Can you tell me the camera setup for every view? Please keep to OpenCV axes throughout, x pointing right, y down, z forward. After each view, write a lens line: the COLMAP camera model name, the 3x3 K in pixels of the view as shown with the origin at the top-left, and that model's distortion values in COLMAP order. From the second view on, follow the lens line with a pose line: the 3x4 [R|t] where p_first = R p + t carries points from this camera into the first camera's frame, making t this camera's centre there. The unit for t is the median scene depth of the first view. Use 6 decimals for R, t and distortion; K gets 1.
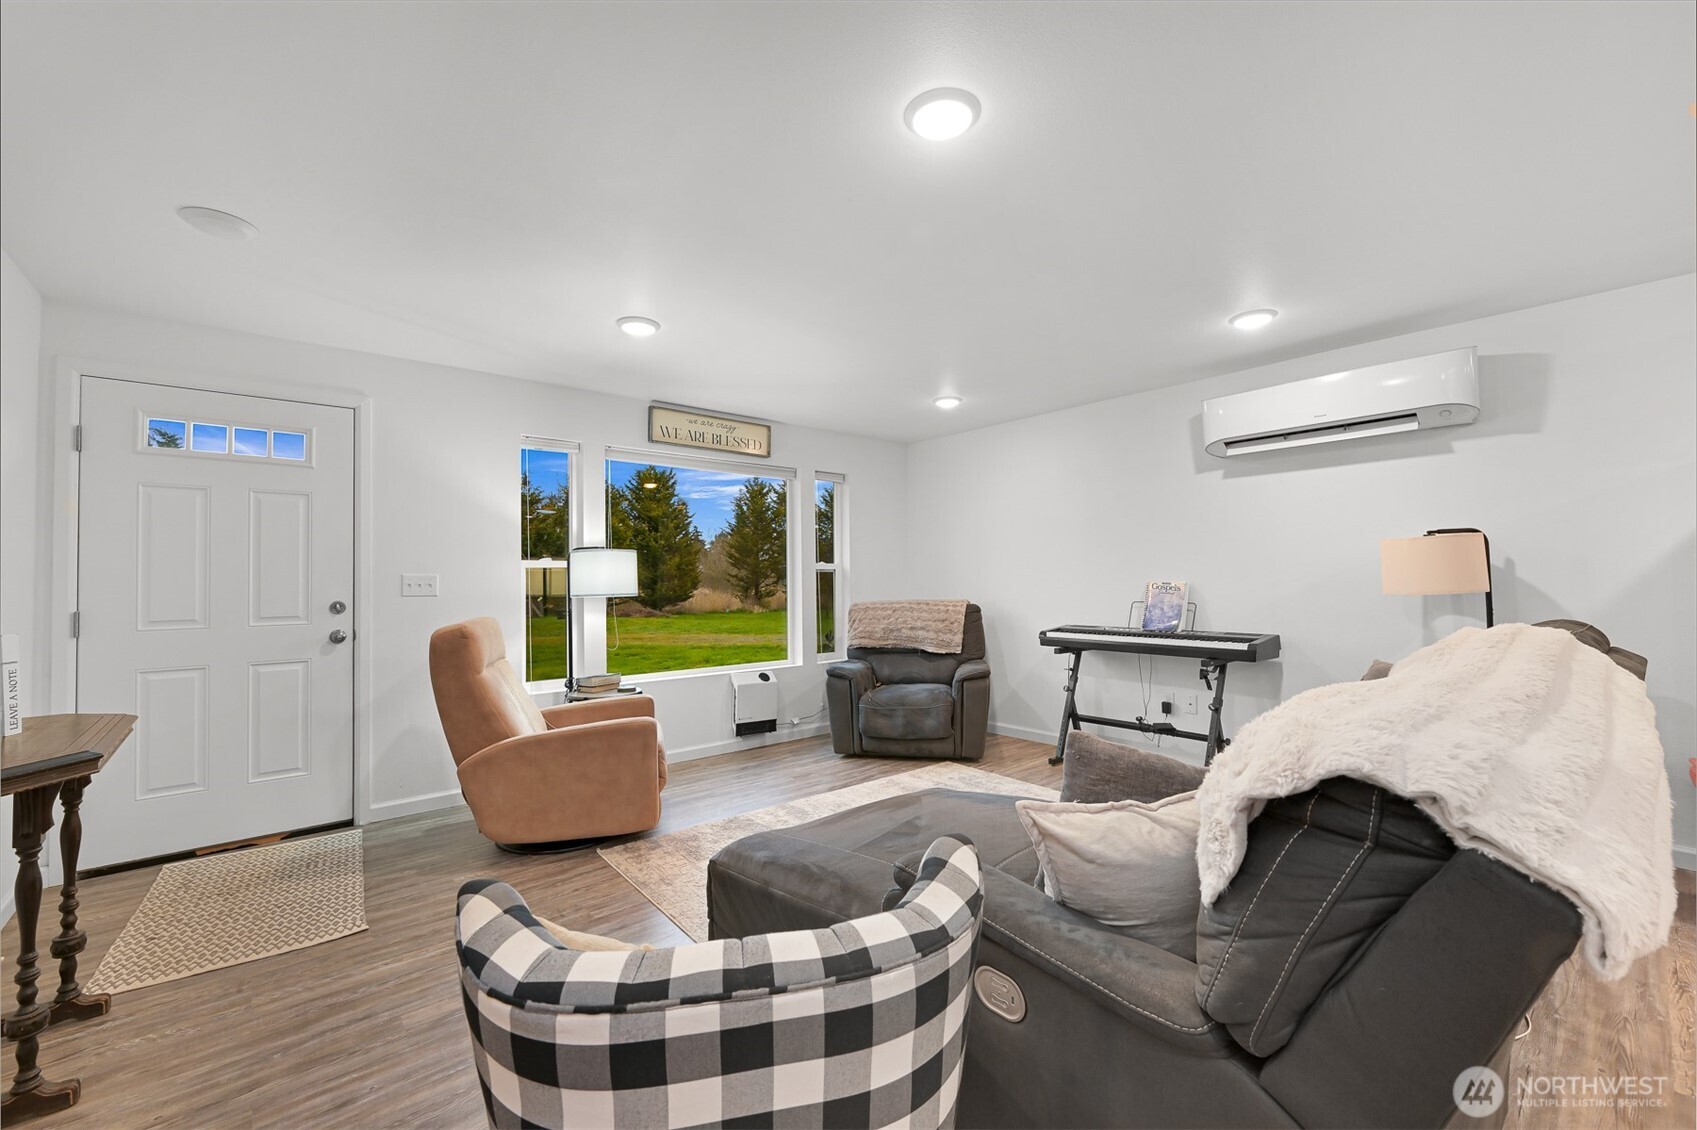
lens RADIAL K [[689.4, 0, 852.5], [0, 689.4, 563.4], [0, 0, 1]] dist [-0.000317, 0.000147]
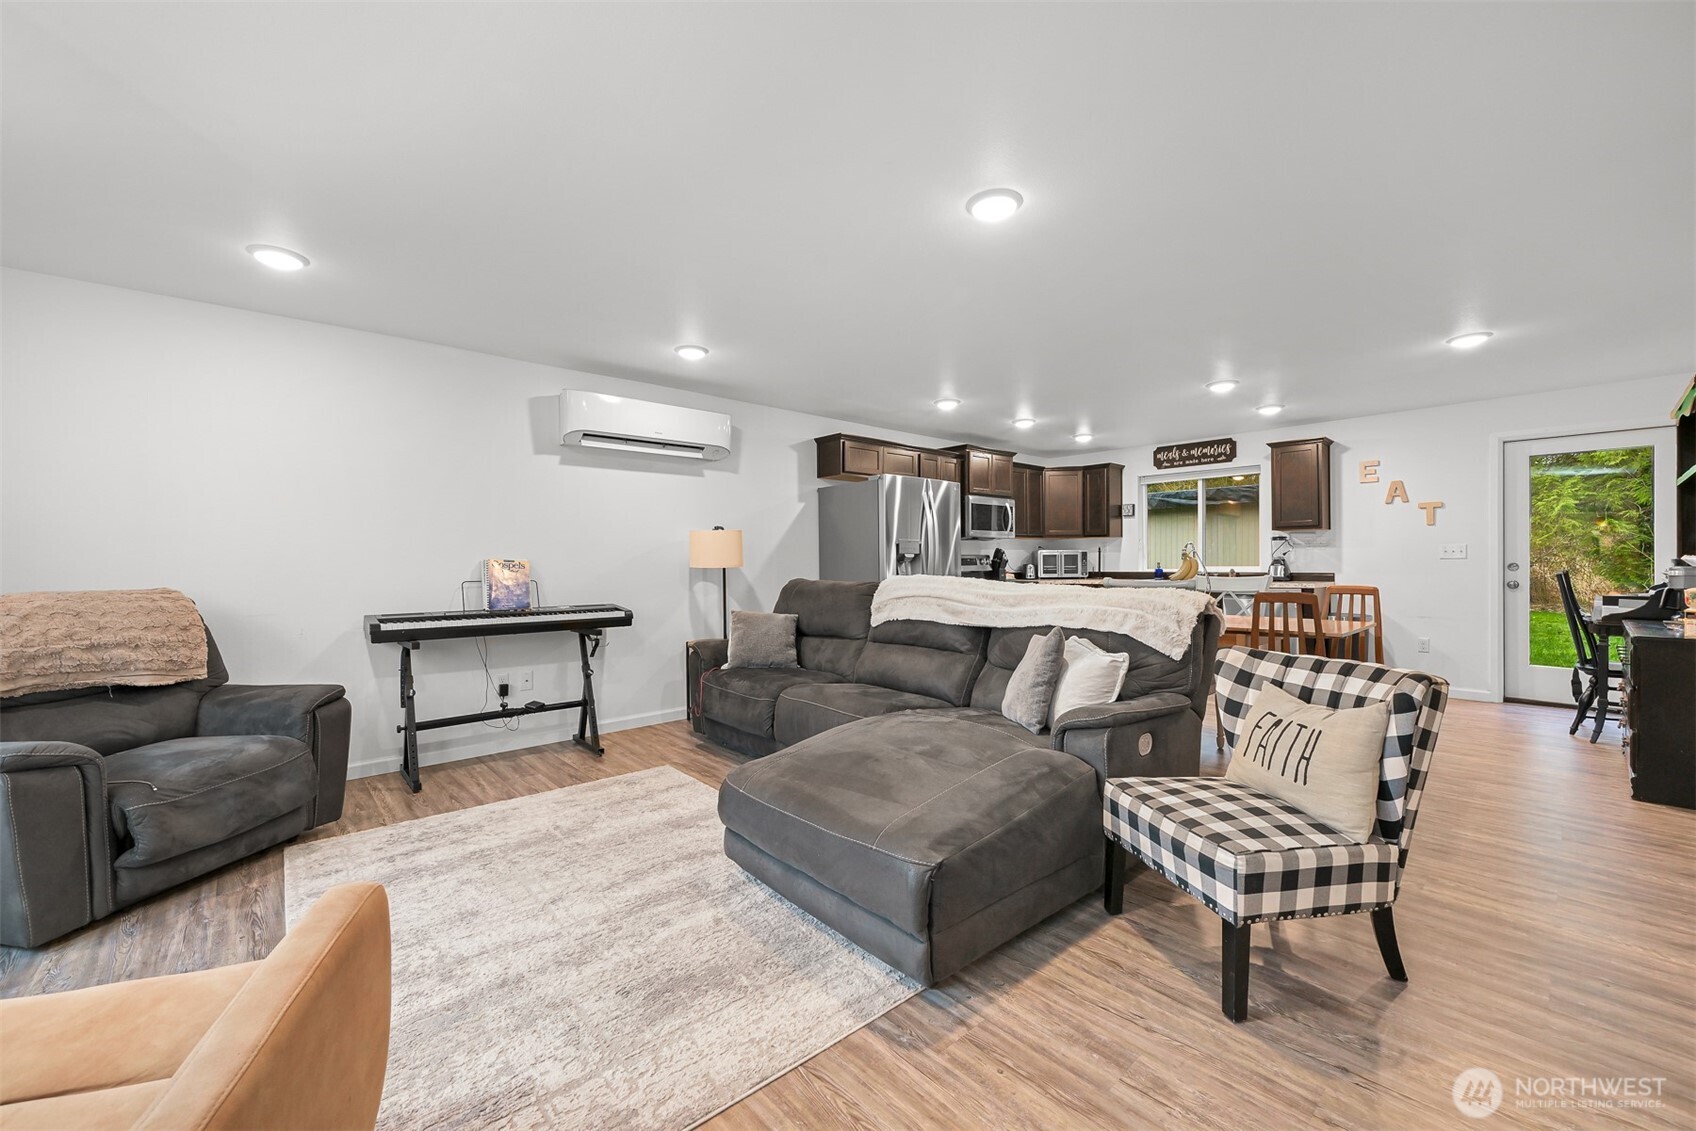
lens RADIAL K [[663.7, 0, 853.5], [0, 663.7, 566.9], [0, 0, 1]] dist [-0.001788, -0.000270]
pose [[-0.024413, 0.005941, 0.999684, -0.478310], [-0.015595, 0.999858, -0.006323, 0.034858], [-0.999580, -0.015744, -0.024316, 0.530406]]
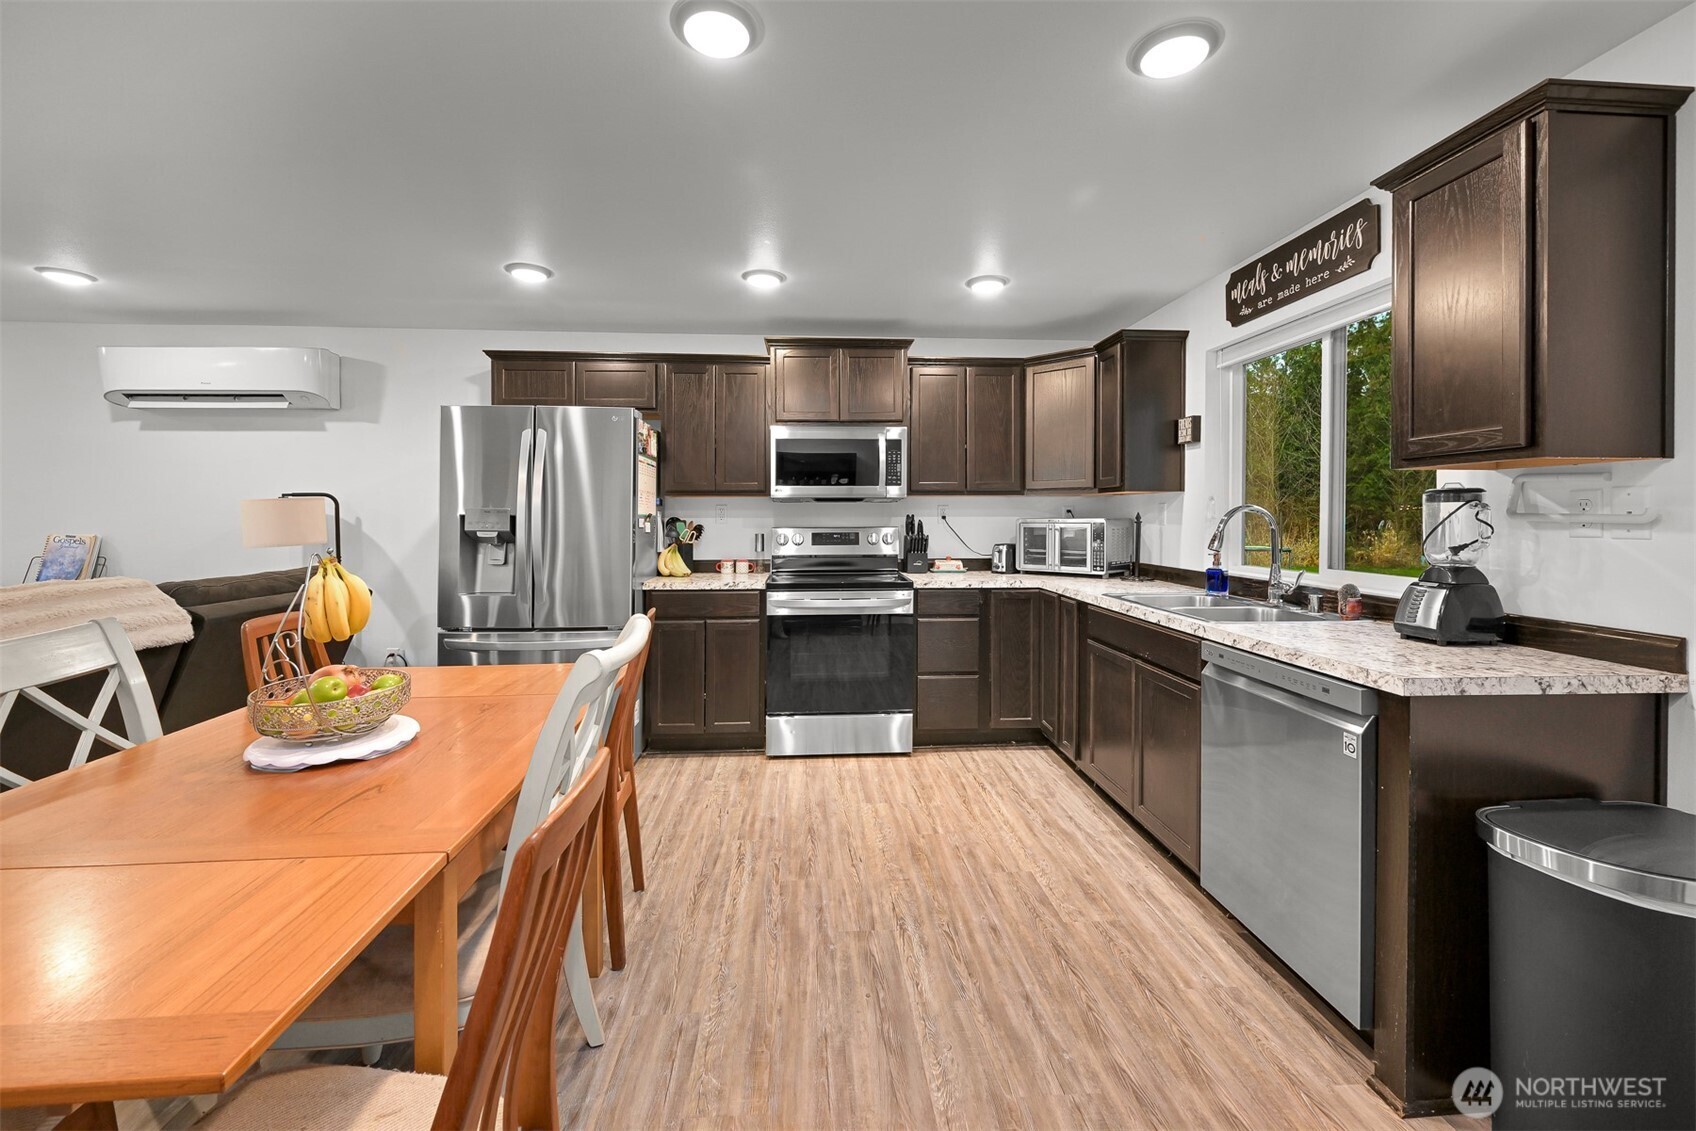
lens RADIAL K [[681.6, 0, 848.5], [0, 681.6, 521.7], [0, 0, 1]] dist [-0.004010, -0.000053]
pose [[0.604239, 0.004795, 0.796789, 0.354848], [-0.025569, 0.999584, 0.013374, -0.028931], [-0.796393, -0.028455, 0.604110, -0.375183]]
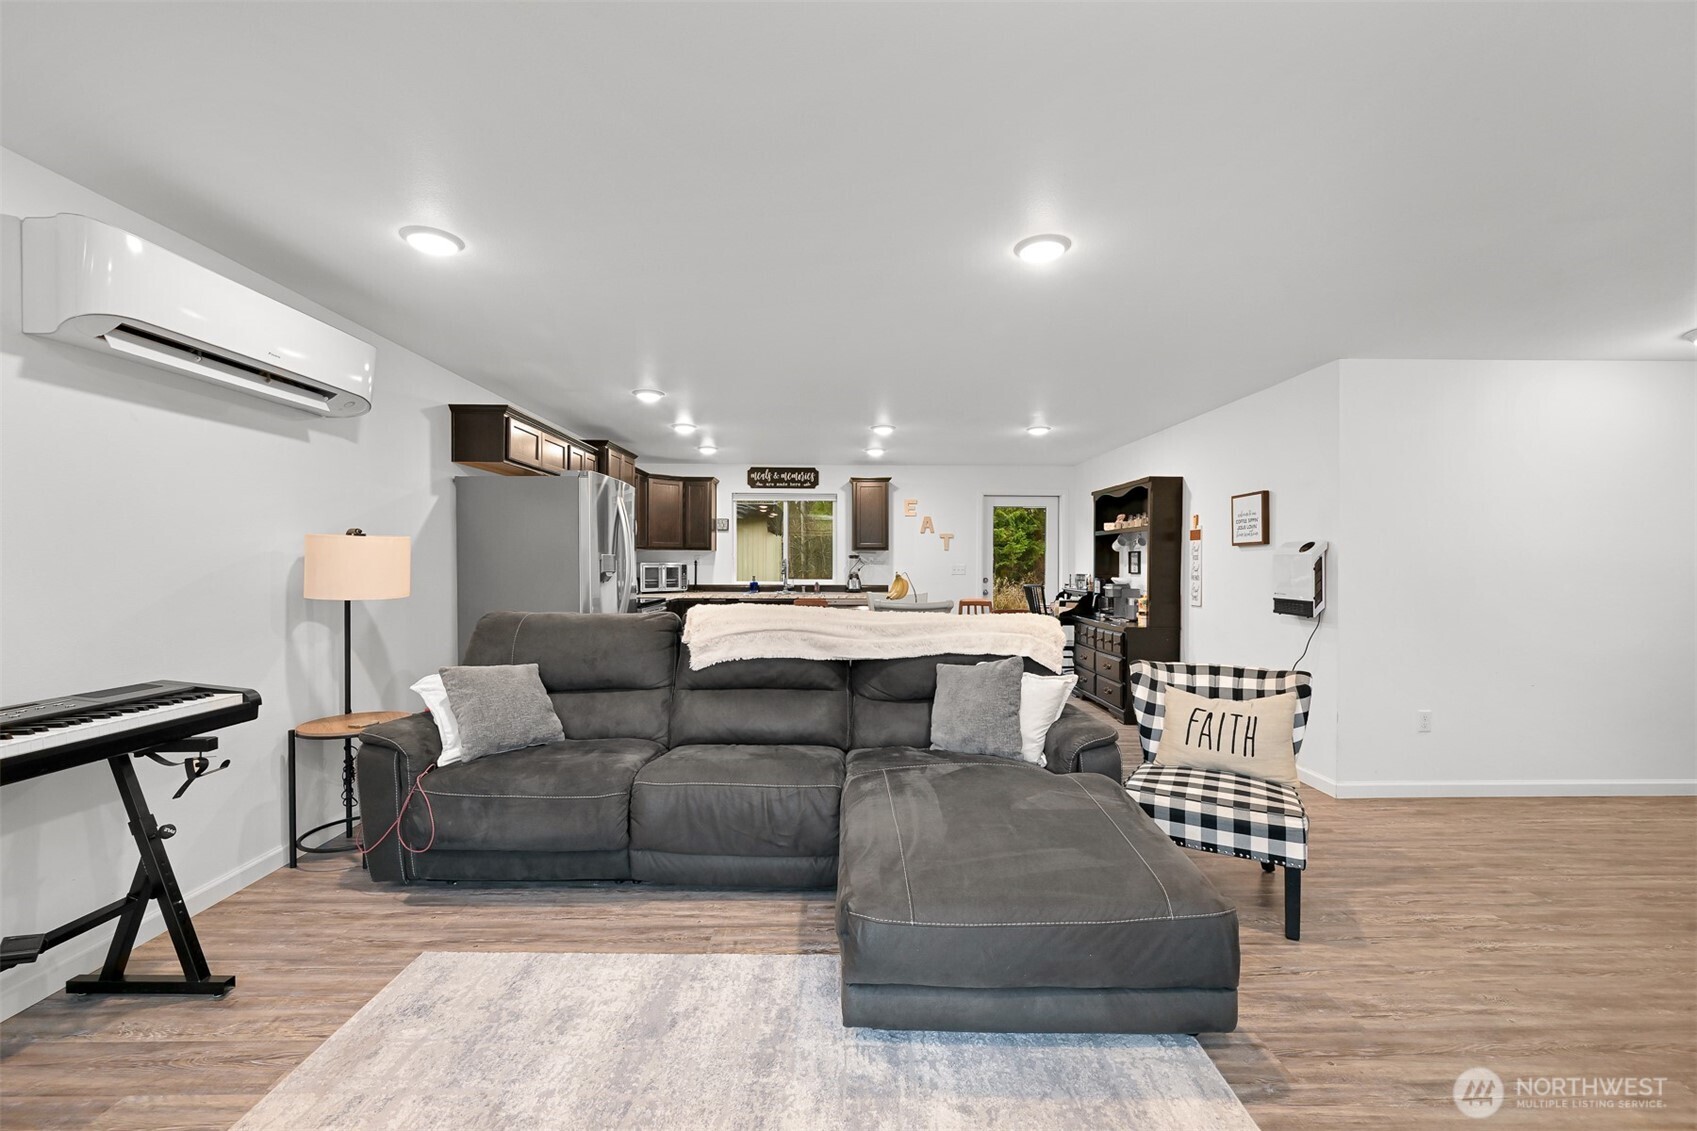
lens RADIAL K [[671.7, 0, 846.7], [0, 671.7, 567.5], [0, 0, 1]] dist [0.000392, 0.000005]
pose [[-0.766025, 0.005031, 0.642791, -0.178765], [-0.009084, 0.999785, -0.018651, 0.010559], [-0.642747, -0.020127, -0.765814, 0.927534]]
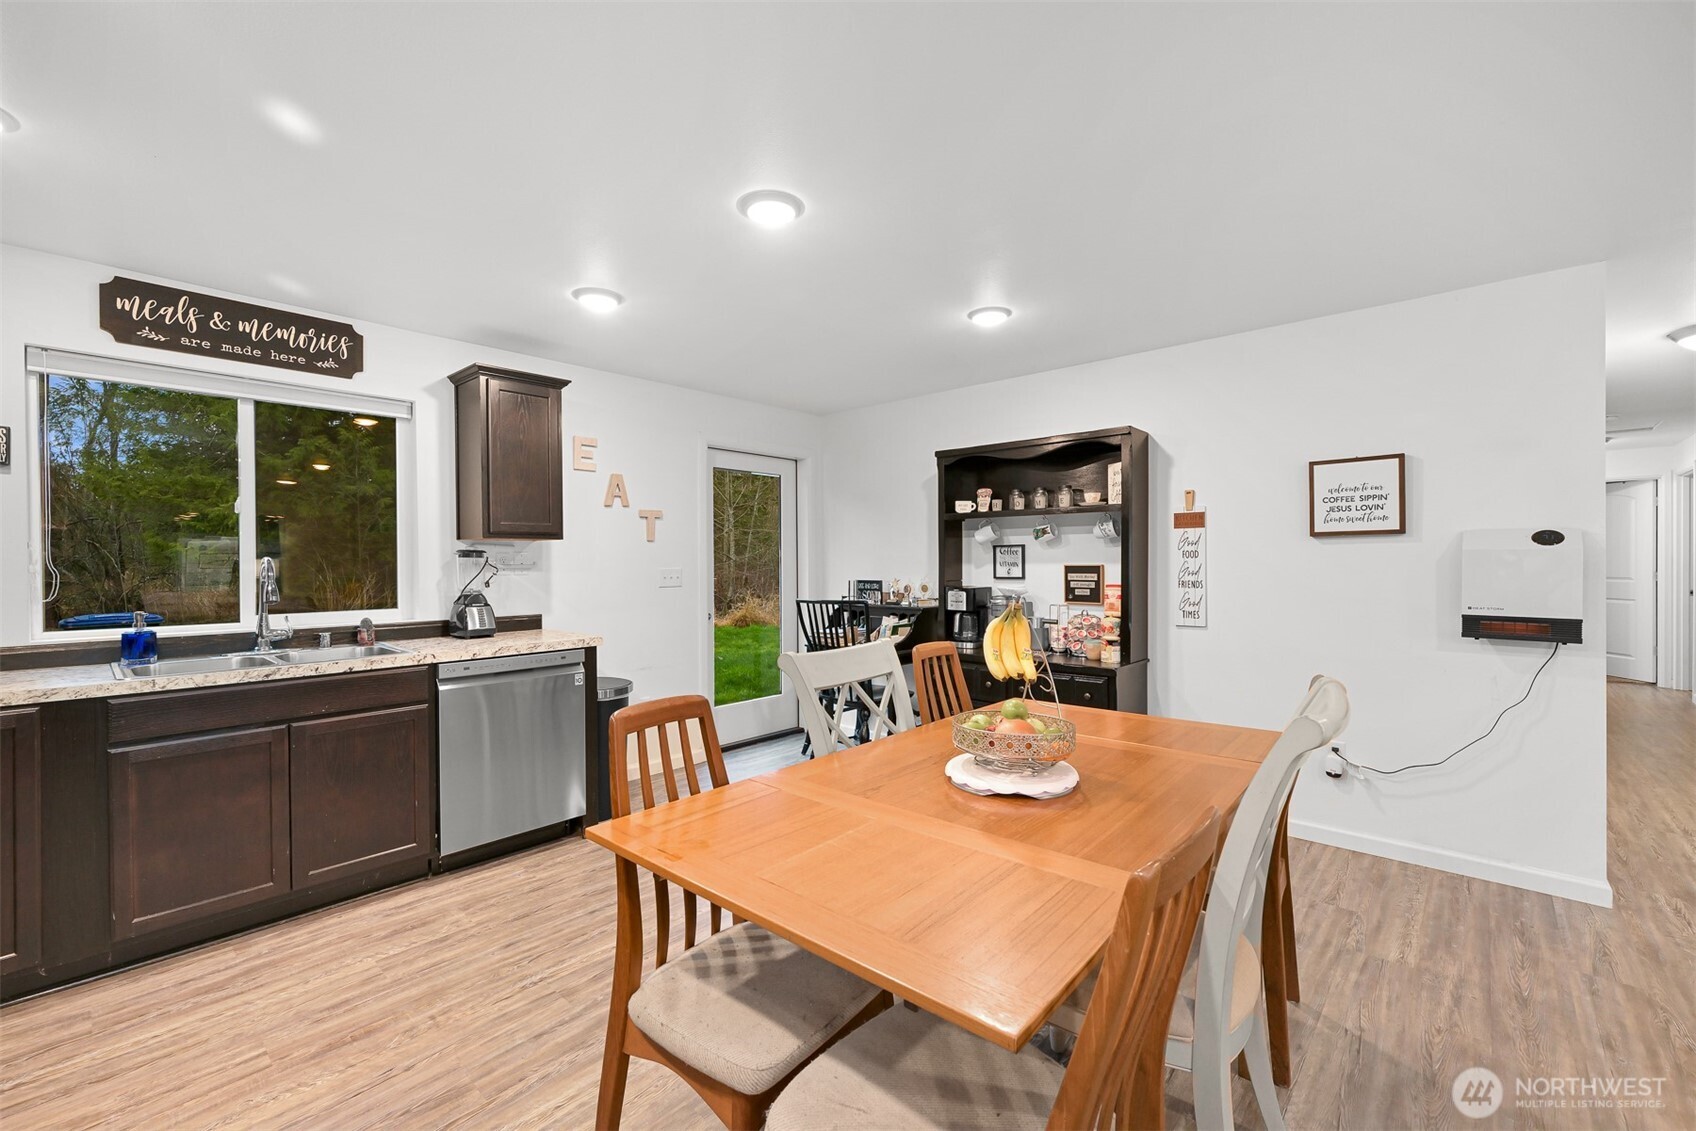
lens RADIAL K [[701.7, 0, 849.4], [0, 701.7, 564.7], [0, 0, 1]] dist [0.000539, -0.000002]
pose [[-0.992819, 0.017526, -0.118336, 0.602251], [0.019591, 0.999675, -0.016310, -0.016262], [0.118012, -0.018511, -0.992840, 0.405357]]
